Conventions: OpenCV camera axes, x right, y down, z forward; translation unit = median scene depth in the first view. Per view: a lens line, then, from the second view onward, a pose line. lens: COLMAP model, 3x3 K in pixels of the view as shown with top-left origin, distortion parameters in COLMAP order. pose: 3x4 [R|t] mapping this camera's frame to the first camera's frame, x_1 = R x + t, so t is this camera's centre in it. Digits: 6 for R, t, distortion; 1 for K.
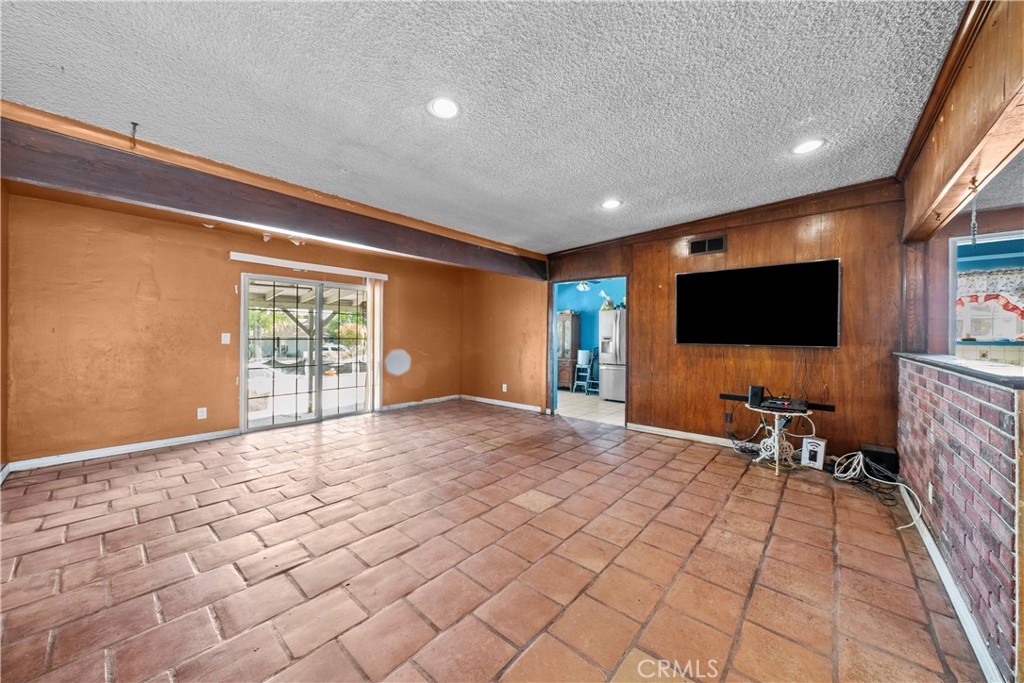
lens RADIAL K [[367.7, 0, 514.9], [0, 367.7, 338.5], [0, 0, 1]] dist [-0.000877, -0.000153]
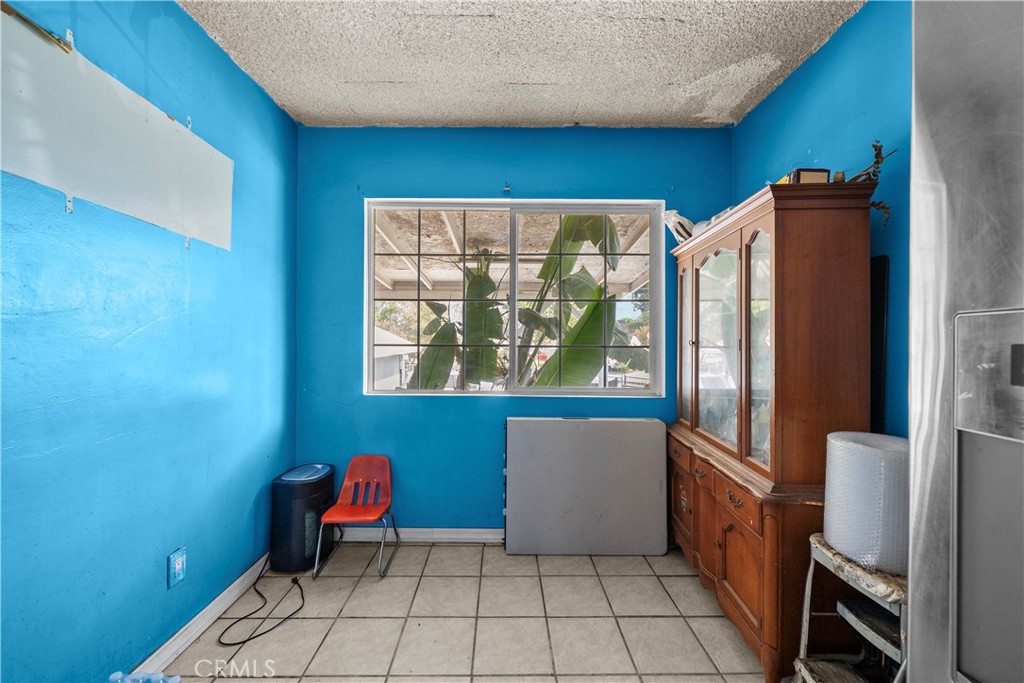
lens RADIAL K [[399.8, 0, 510.0], [0, 399.8, 339.0], [0, 0, 1]] dist [-0.003136, -0.000258]
pose [[0.658226, -0.005155, -0.752803, 0.397623], [-0.006895, 0.999893, -0.012876, -0.002173], [0.752789, 0.013665, 0.658120, 1.562807]]
